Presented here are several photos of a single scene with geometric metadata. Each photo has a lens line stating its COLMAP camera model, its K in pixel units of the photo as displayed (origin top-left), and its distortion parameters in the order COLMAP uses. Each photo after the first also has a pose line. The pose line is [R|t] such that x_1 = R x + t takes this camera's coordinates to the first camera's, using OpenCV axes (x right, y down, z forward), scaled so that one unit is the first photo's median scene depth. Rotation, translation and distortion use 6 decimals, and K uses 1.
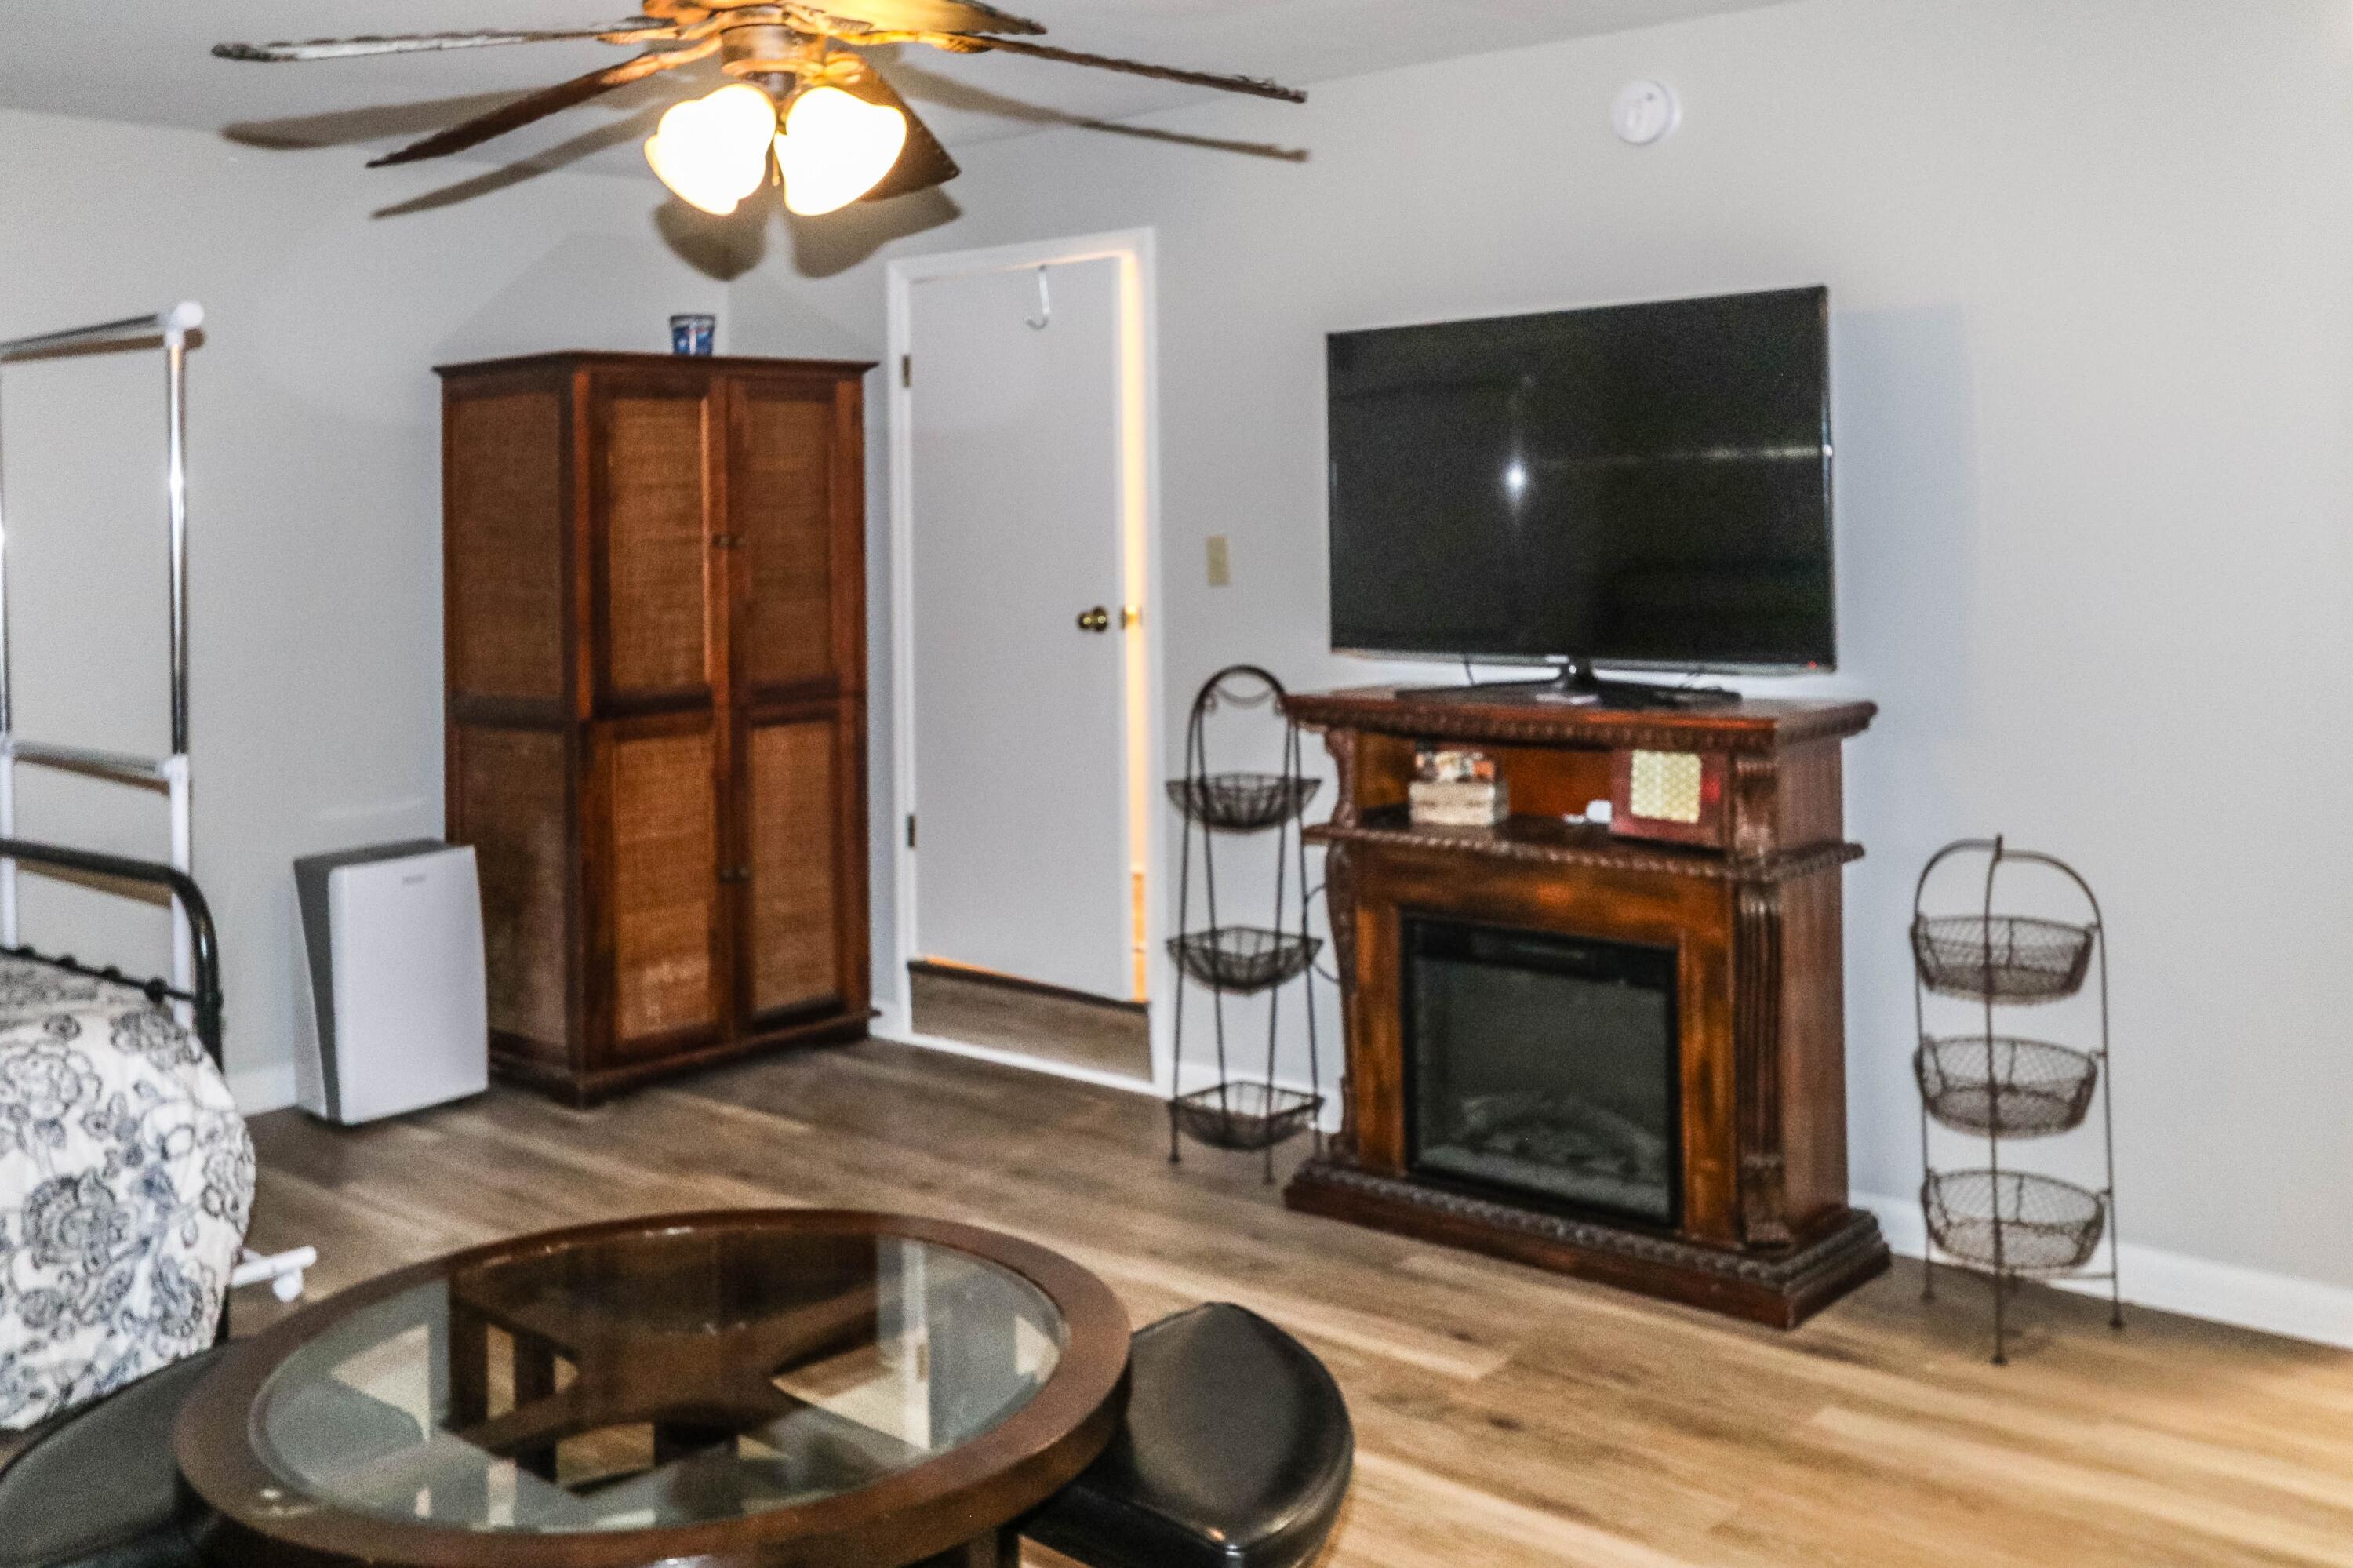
lens RADIAL K [[2262.3, 0, 1183.9], [0, 2262.3, 435.0], [0, 0, 1]] dist [-0.012557, 0.018943]
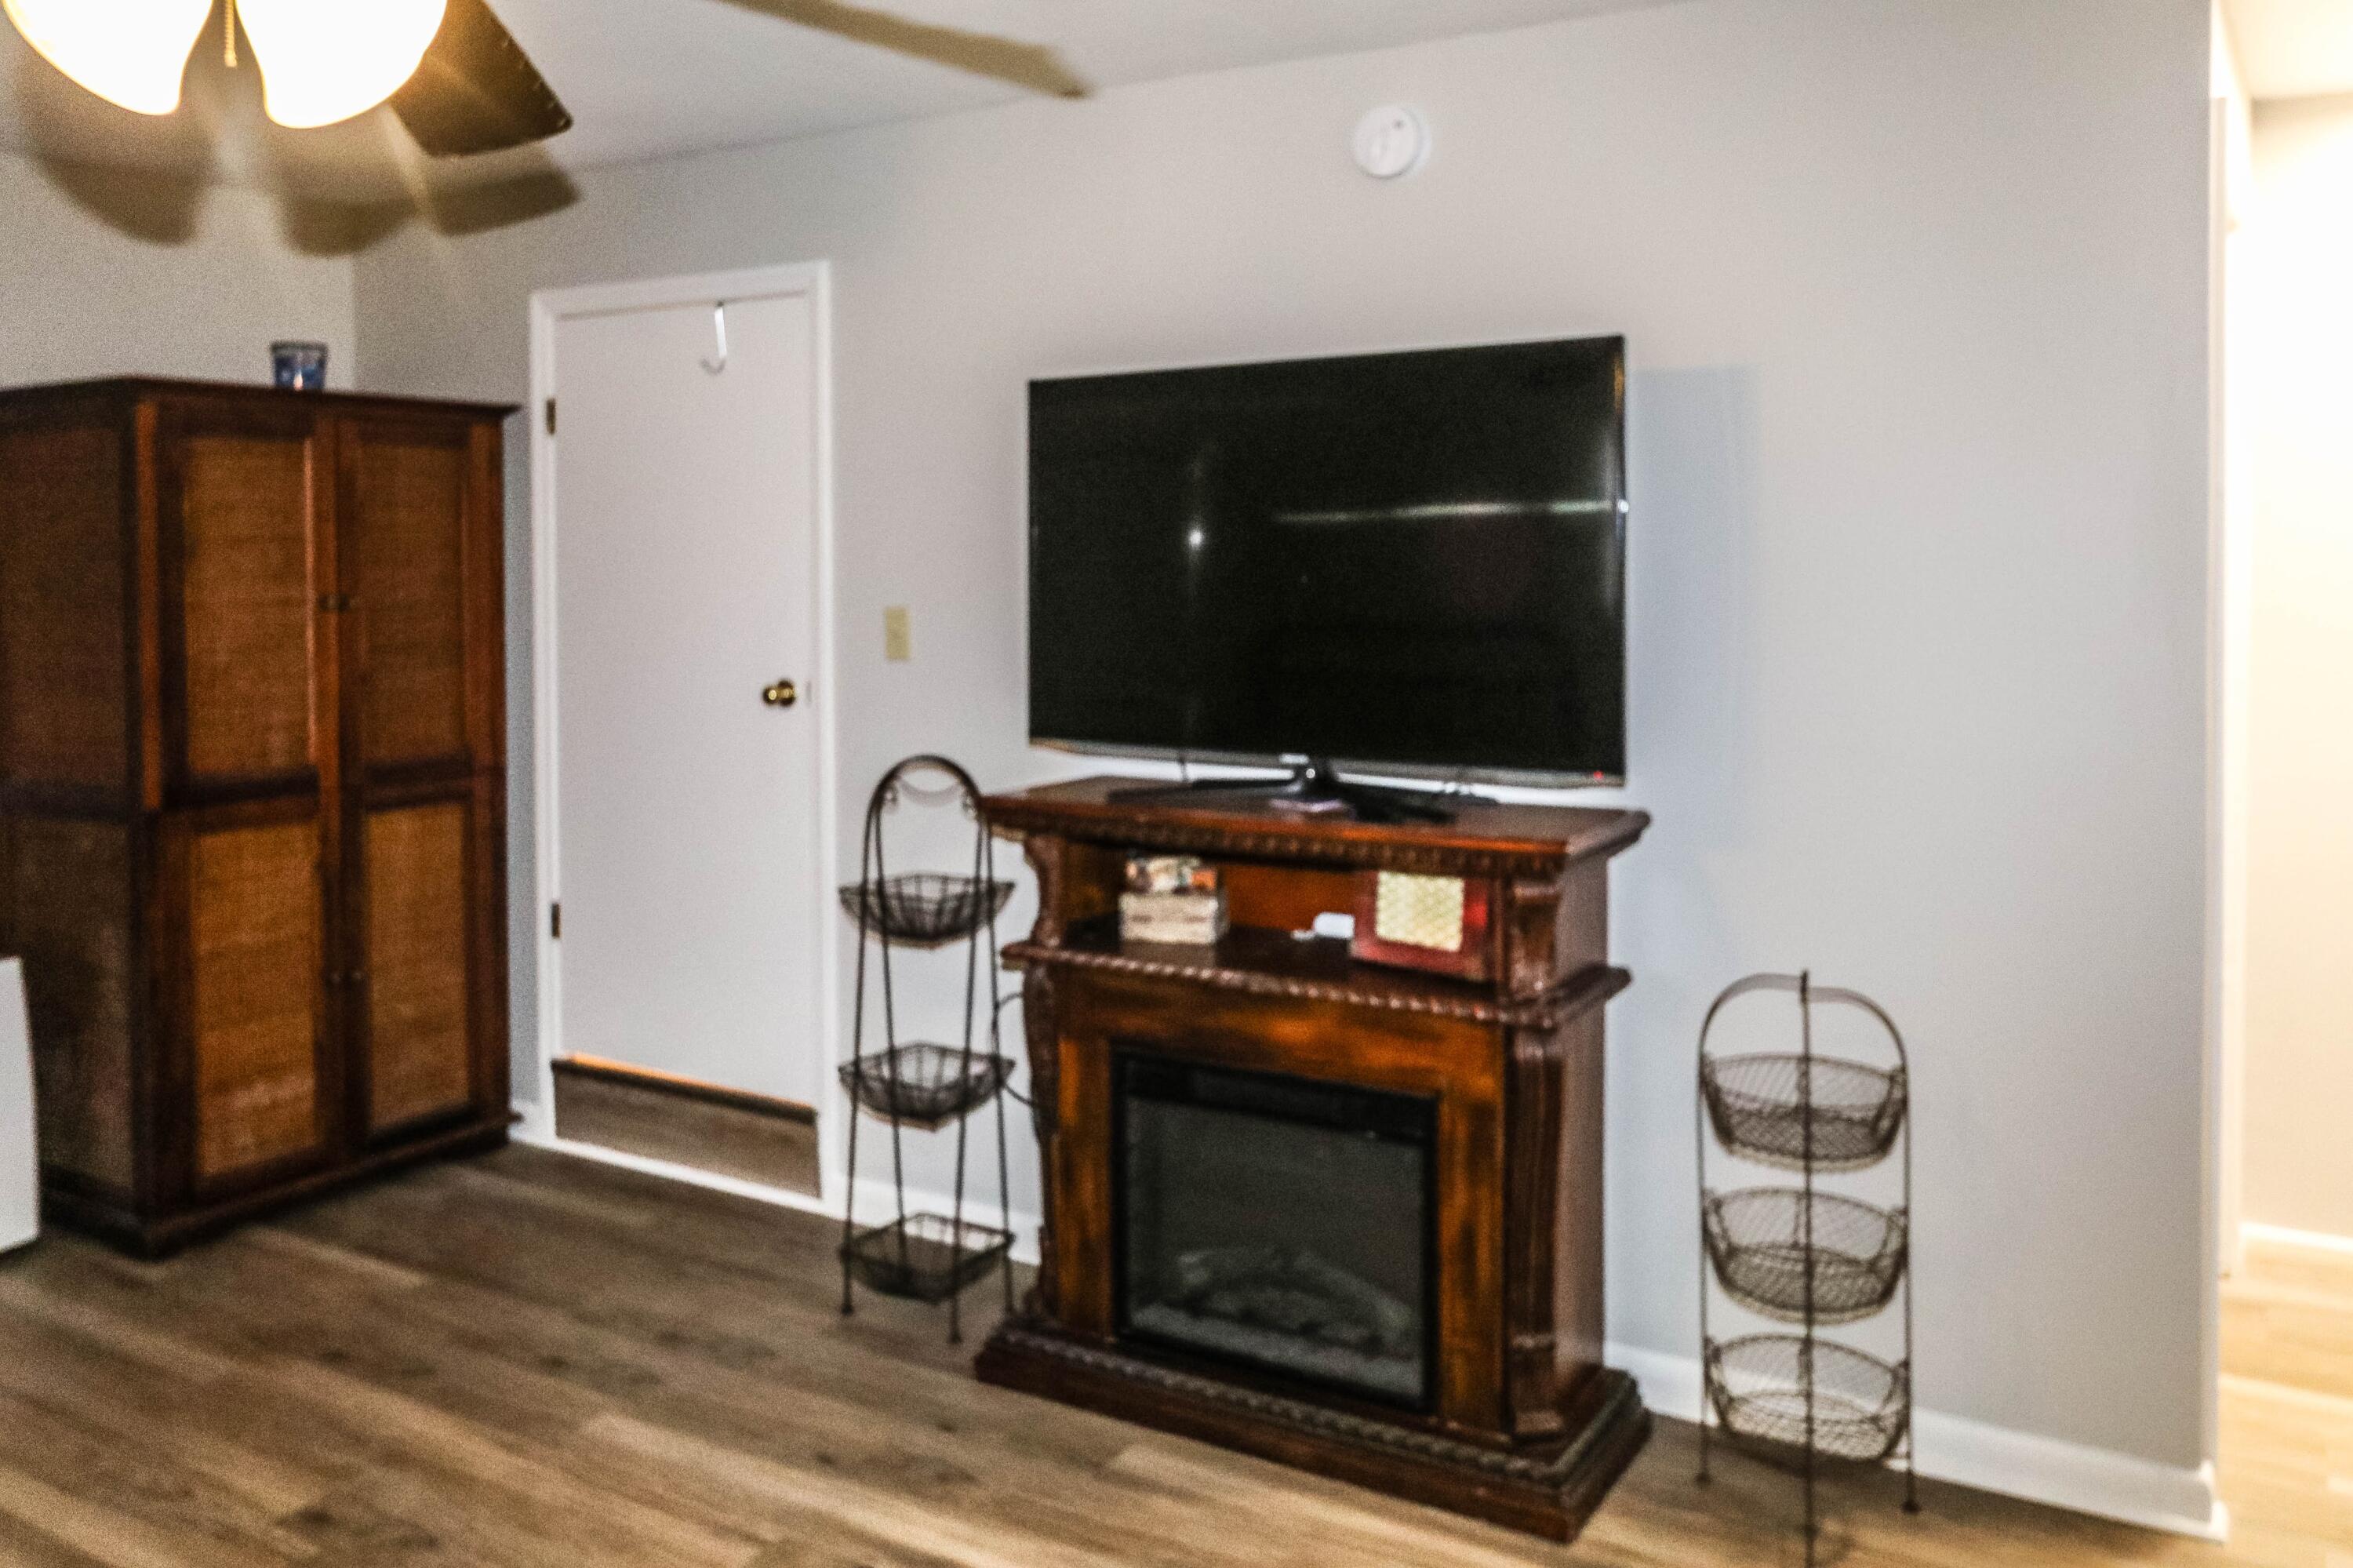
lens RADIAL K [[1934.6, 0, 1167.4], [0, 1934.6, 651.3], [0, 0, 1]] dist [-0.043324, 0.005082]
pose [[0.986413, 0.010486, 0.163952, -0.006167], [-0.023210, 0.996846, 0.075885, 0.001894], [-0.162639, -0.078659, 0.983545, 0.254829]]
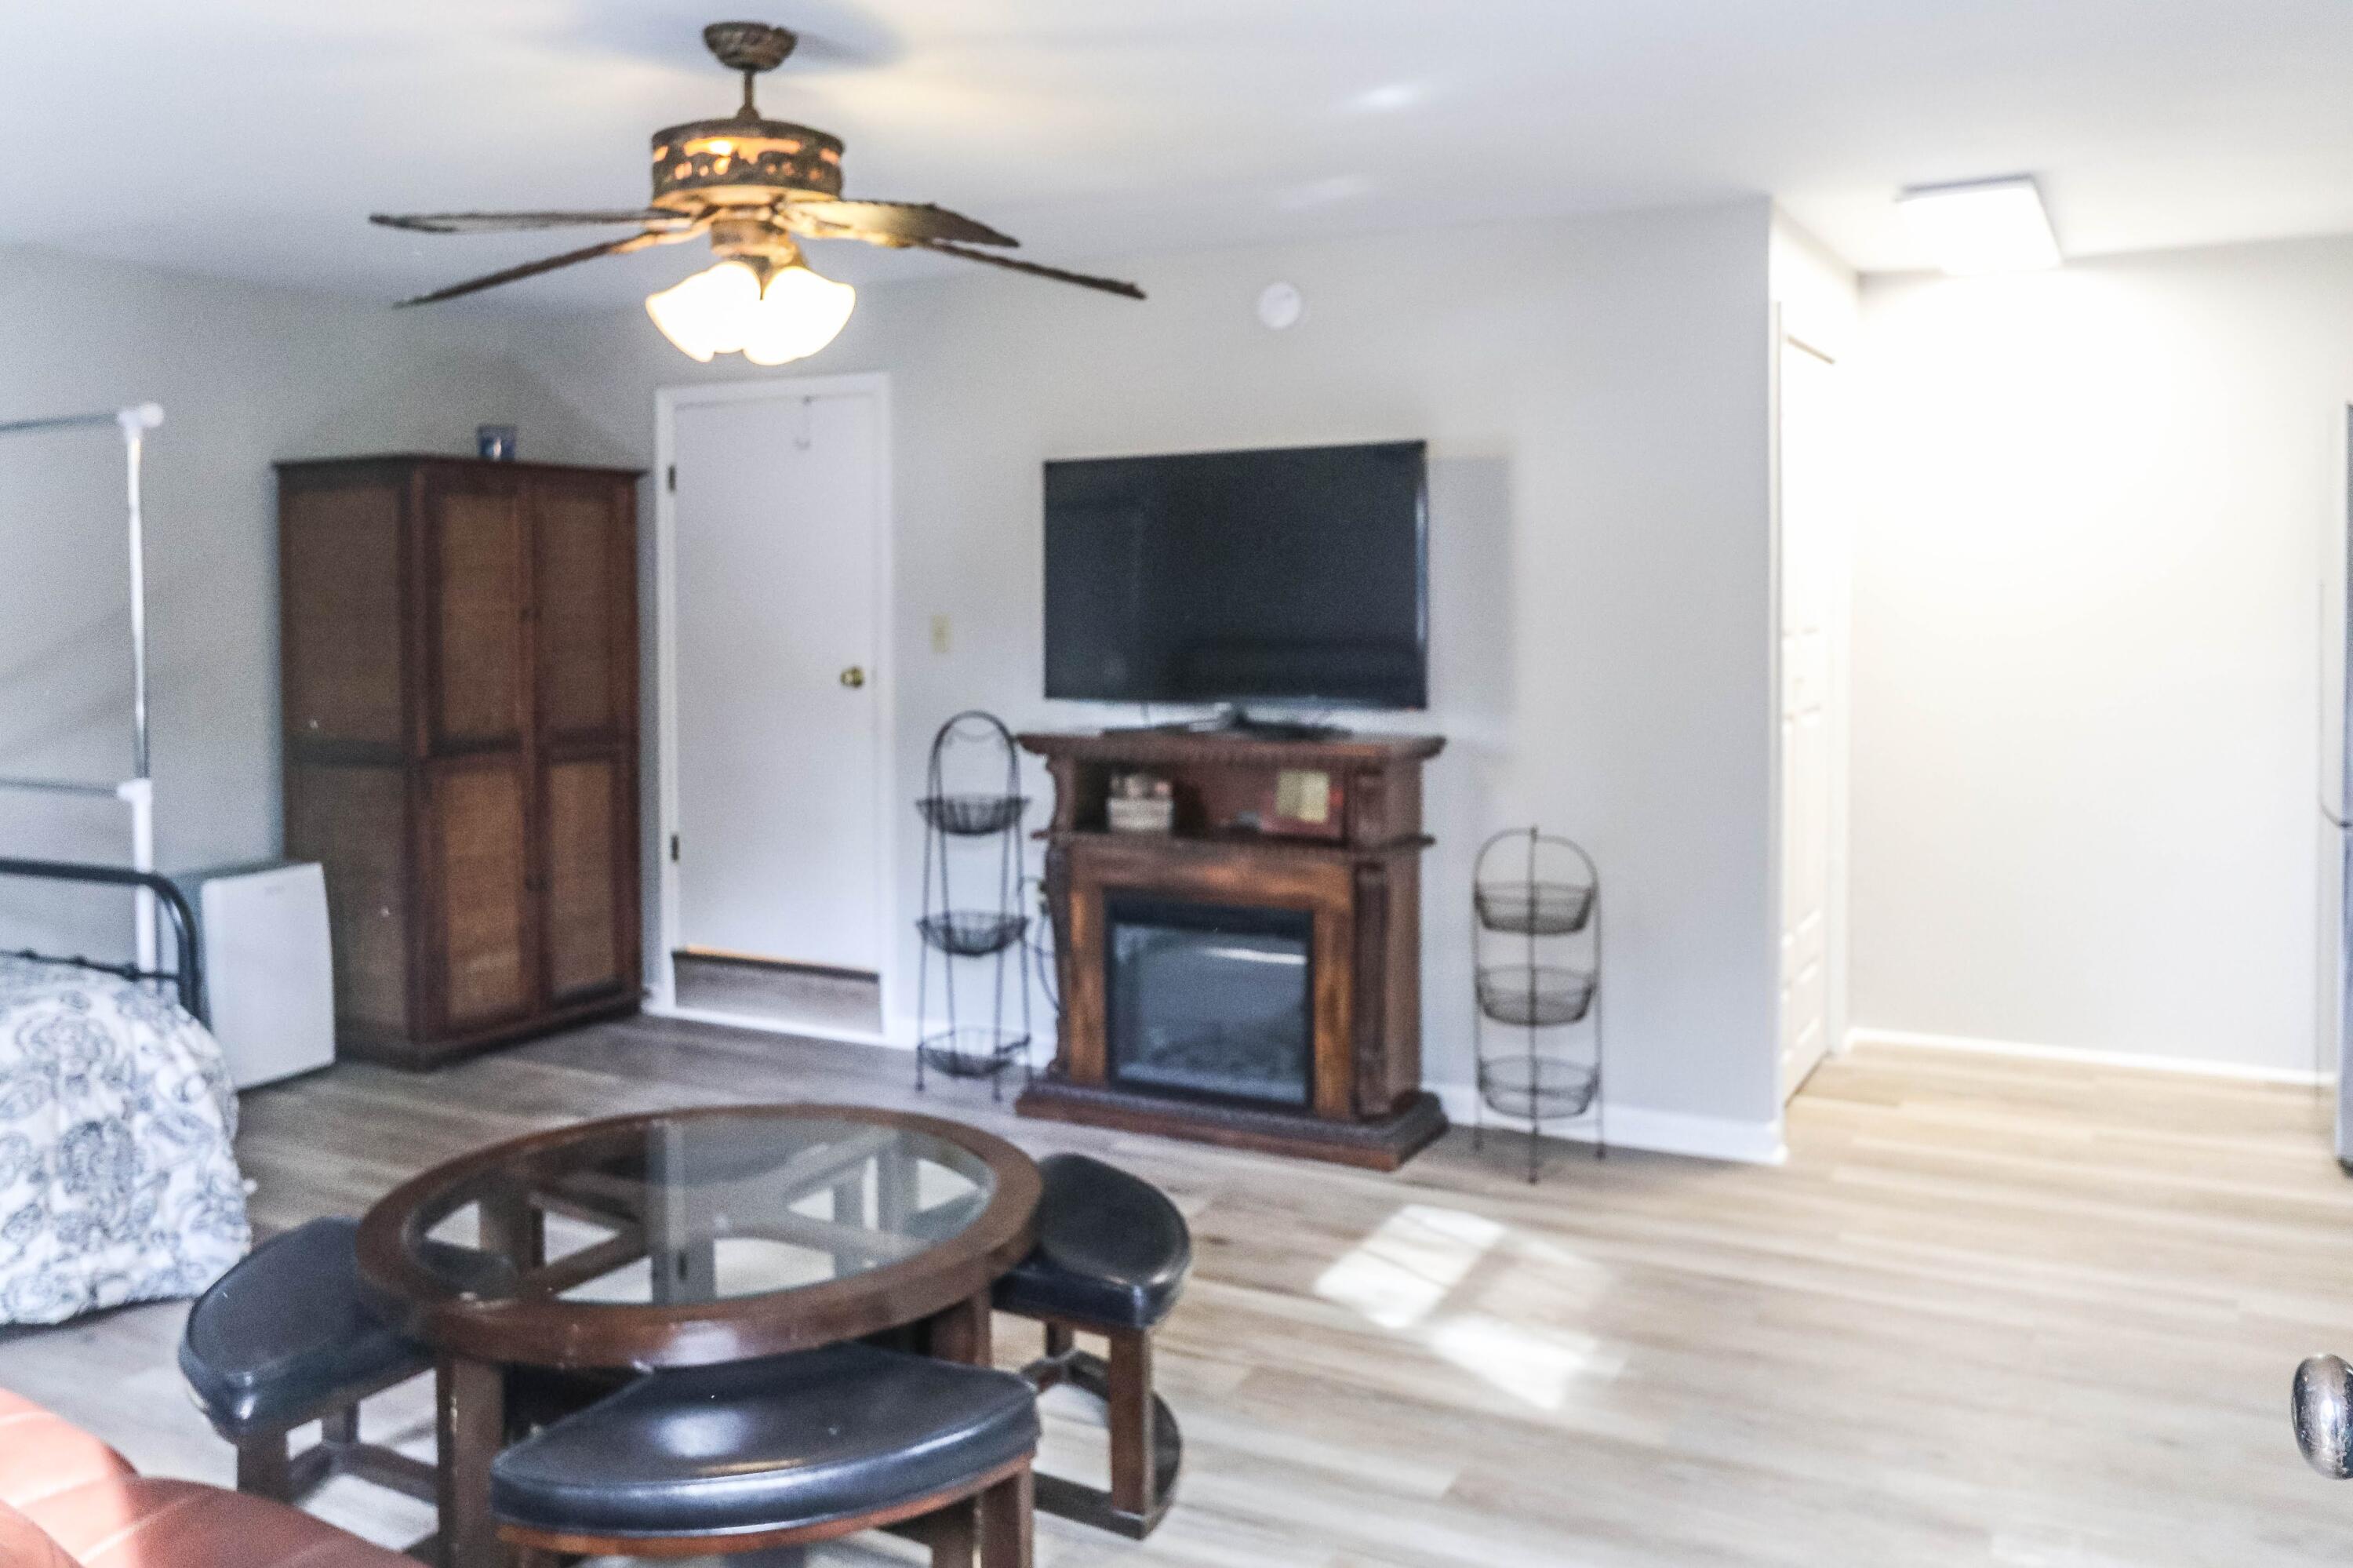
lens RADIAL K [[1829.4, 0, 1236.8], [0, 1829.4, 616.4], [0, 0, 1]] dist [-0.036788, 0.030584]
pose [[0.969191, 0.011889, 0.246024, -0.089858], [-0.022008, 0.999019, 0.038424, 0.002524], [-0.245326, -0.042655, 0.968502, -0.060585]]
